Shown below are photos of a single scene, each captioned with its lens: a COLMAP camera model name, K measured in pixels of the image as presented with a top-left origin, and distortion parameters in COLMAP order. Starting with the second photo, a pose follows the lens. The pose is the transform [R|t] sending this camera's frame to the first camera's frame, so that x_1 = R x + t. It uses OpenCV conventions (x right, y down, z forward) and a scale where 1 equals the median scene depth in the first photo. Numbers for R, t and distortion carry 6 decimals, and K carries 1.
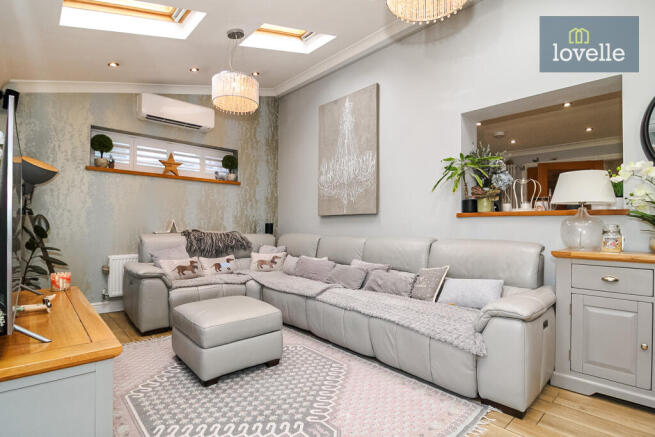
lens RADIAL K [[319.5, 0, 329.7], [0, 319.5, 222.1], [0, 0, 1]] dist [-0.000060, -0.013491]
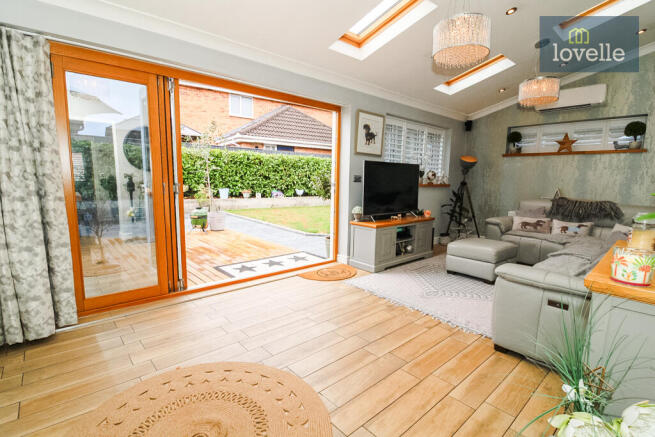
lens RADIAL K [[319.5, 0, 329.7], [0, 319.5, 222.1], [0, 0, 1]] dist [-0.000060, -0.013491]
pose [[-0.031259, 0.123148, -0.991896, 0.811079], [-0.005537, 0.992344, 0.123379, -0.027067], [0.999496, 0.009349, -0.030338, 0.152559]]
